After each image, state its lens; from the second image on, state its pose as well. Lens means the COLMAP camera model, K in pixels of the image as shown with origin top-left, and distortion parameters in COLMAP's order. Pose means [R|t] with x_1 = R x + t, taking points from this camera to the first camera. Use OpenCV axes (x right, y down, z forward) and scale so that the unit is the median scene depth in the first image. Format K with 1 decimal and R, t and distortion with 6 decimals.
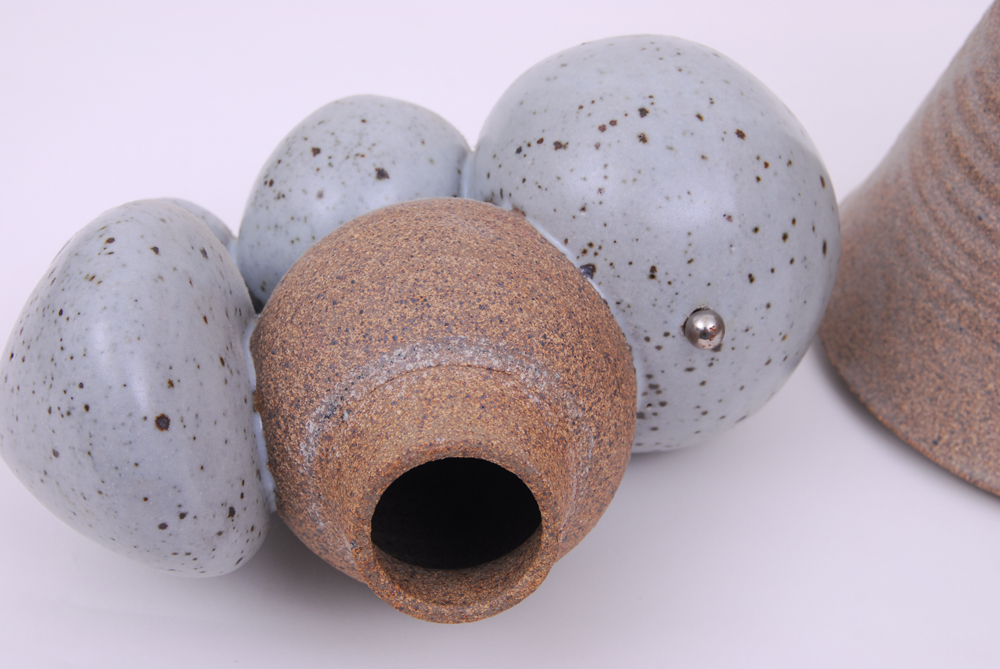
lens RADIAL K [[1795.1, 0, 505.3], [0, 1795.1, 337.9], [0, 0, 1]] dist [-0.060028, 0.000000]
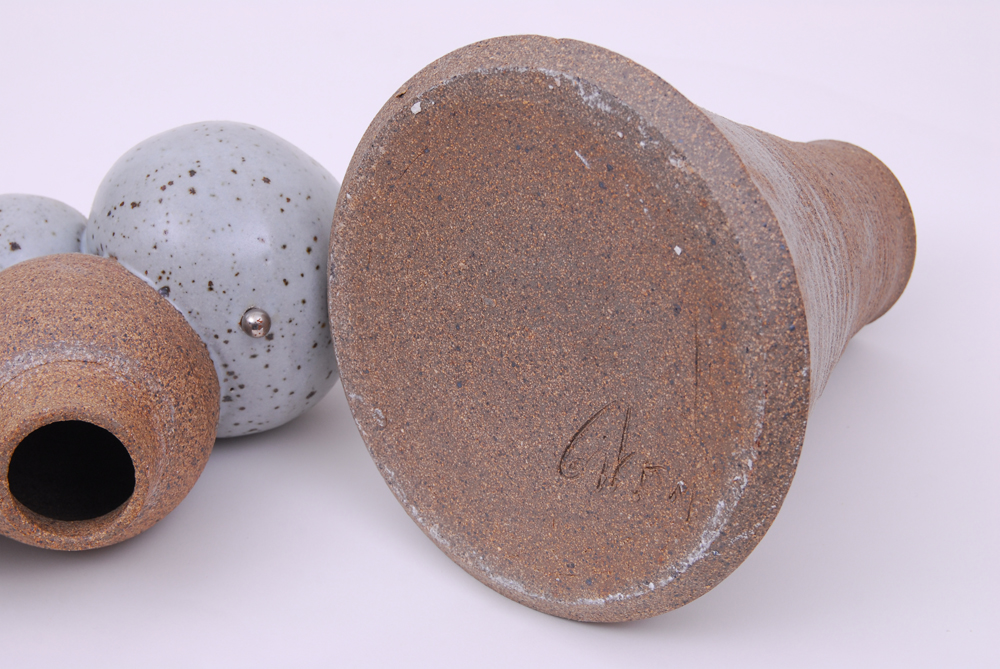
lens RADIAL K [[1795.1, 0, 495.6], [0, 1795.1, 333.5], [0, 0, 1]] dist [-0.060028, 0.000000]
pose [[0.987750, -0.129293, 0.087369, 0.172401], [0.136623, 0.987065, -0.083890, 0.143483], [-0.075393, 0.094799, 0.992637, -0.369531]]
